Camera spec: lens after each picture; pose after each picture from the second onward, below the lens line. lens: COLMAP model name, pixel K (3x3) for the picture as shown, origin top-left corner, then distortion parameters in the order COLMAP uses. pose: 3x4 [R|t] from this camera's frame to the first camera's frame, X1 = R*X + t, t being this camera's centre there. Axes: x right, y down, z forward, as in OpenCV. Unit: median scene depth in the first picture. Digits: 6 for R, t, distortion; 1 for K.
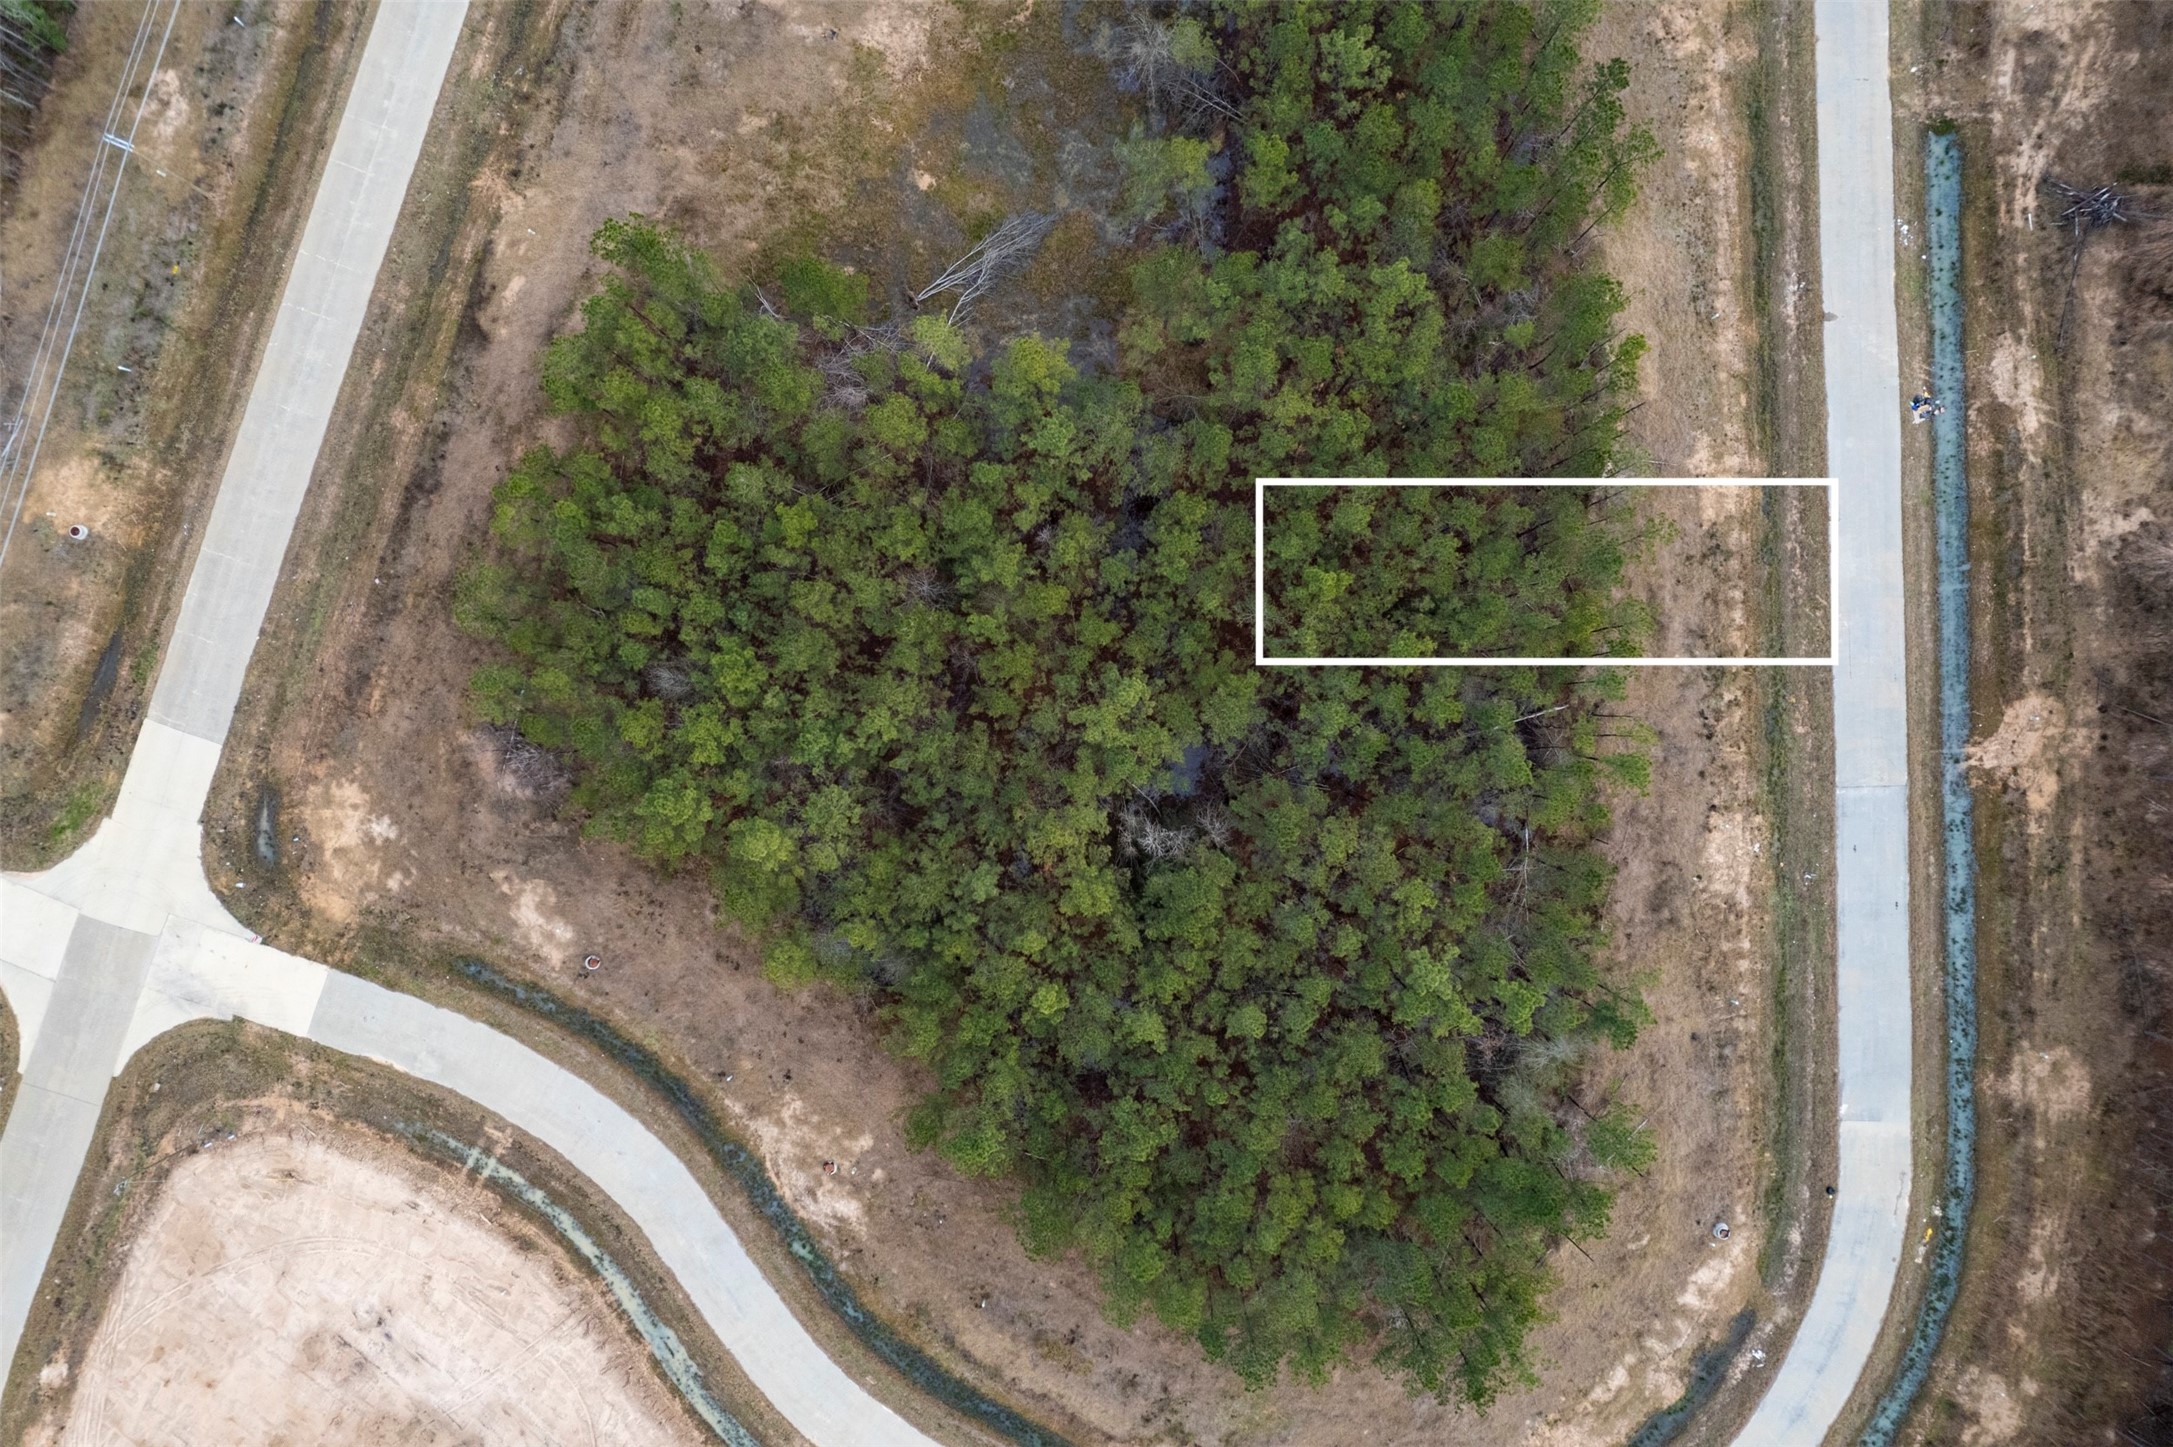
lens RADIAL K [[1393.0, 0, 1096.6], [0, 1393.0, 713.0], [0, 0, 1]] dist [-0.084178, 0.079535]
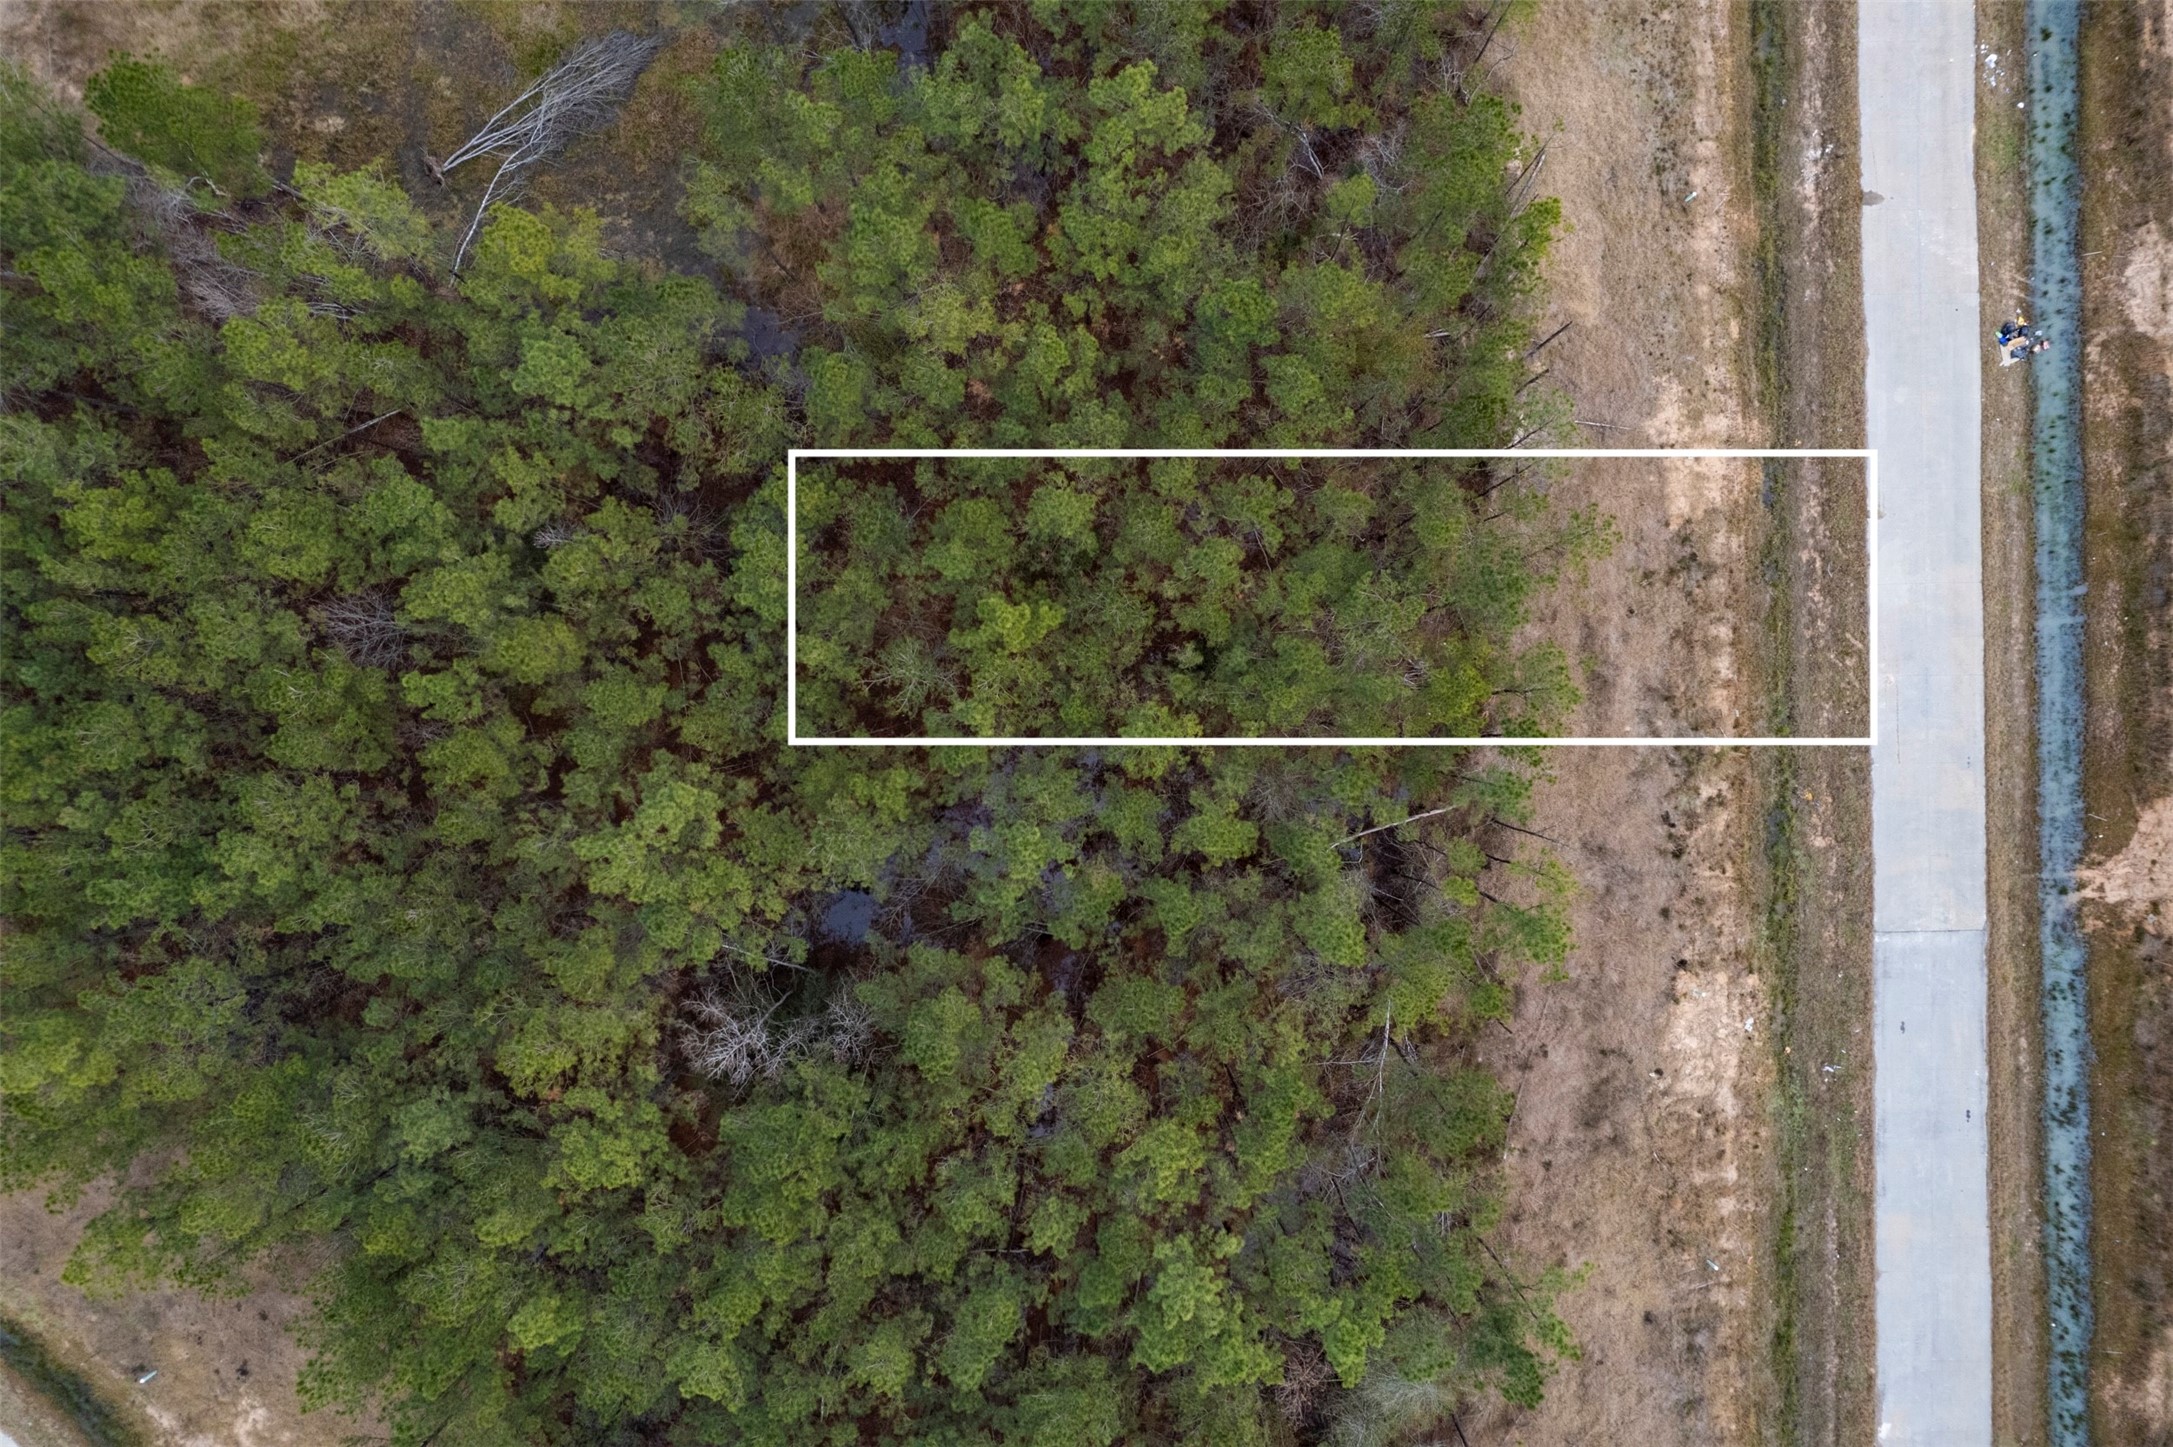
lens RADIAL K [[1385.8, 0, 1089.3], [0, 1385.8, 712.8], [0, 0, 1]] dist [-0.068596, 0.060749]
pose [[0.999988, 0.004568, 0.001752, 0.170186], [-0.004575, 0.999981, 0.004234, -0.050033], [-0.001733, -0.004241, 0.999990, 0.361322]]
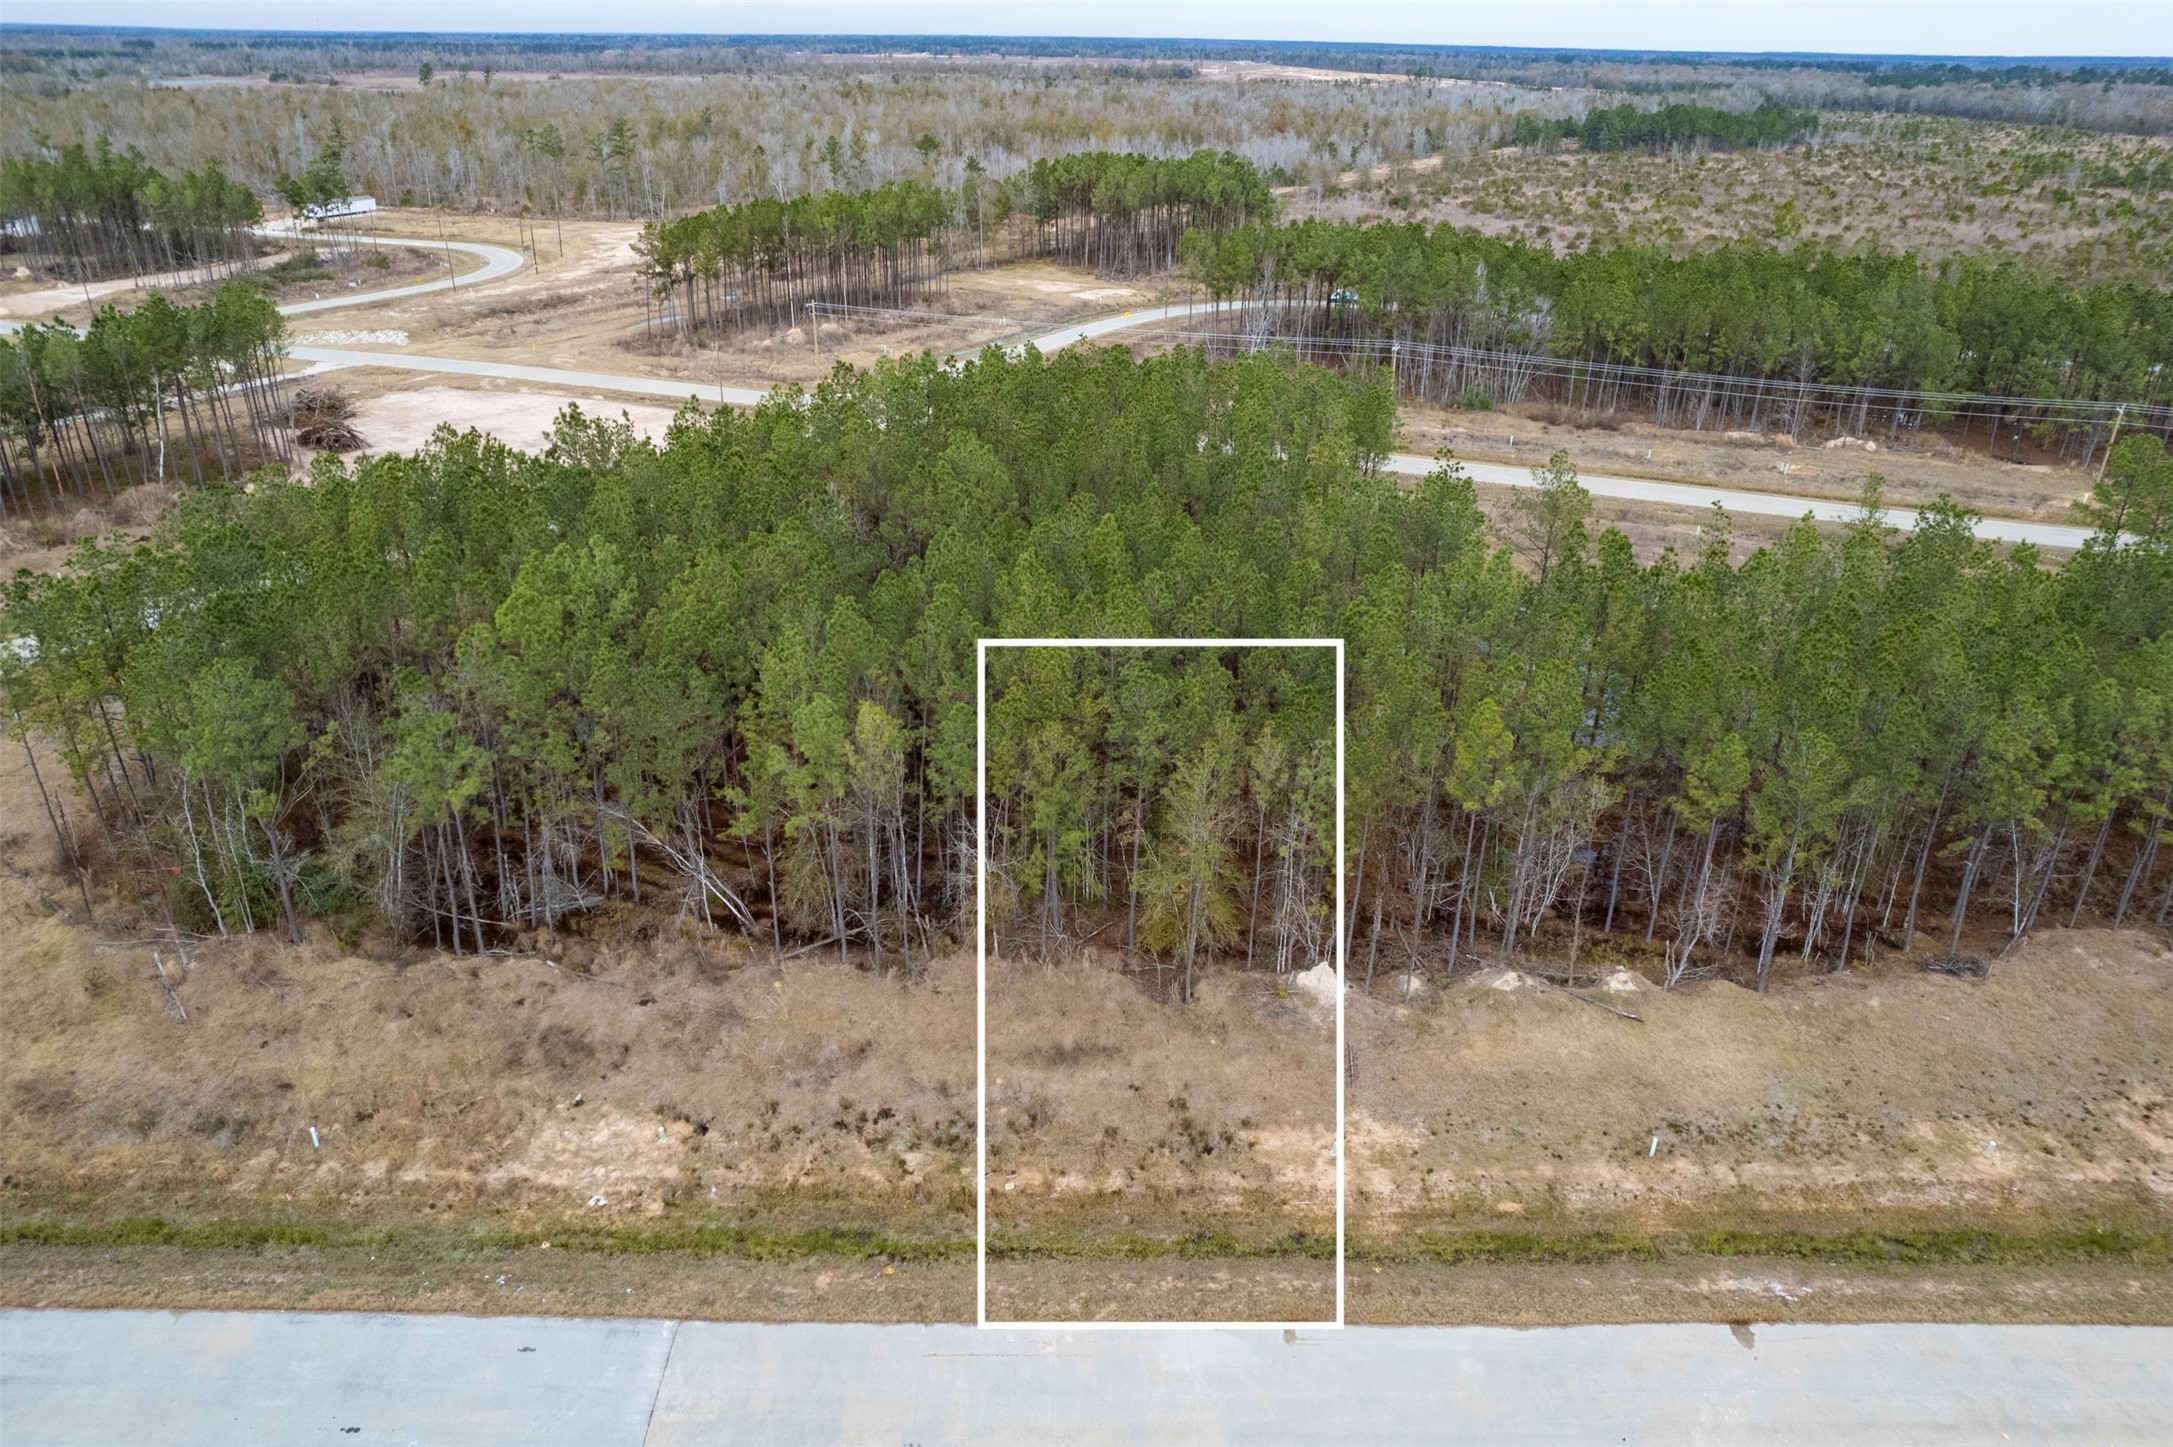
lens RADIAL K [[1490.7, 0, 1065.4], [0, 1490.7, 759.6], [0, 0, 1]] dist [-0.072157, 0.063394]
pose [[-0.022153, 0.435363, -0.899982, 0.887420], [-0.999485, -0.030553, 0.009822, -0.069108], [-0.023221, 0.899736, 0.435816, 0.629240]]
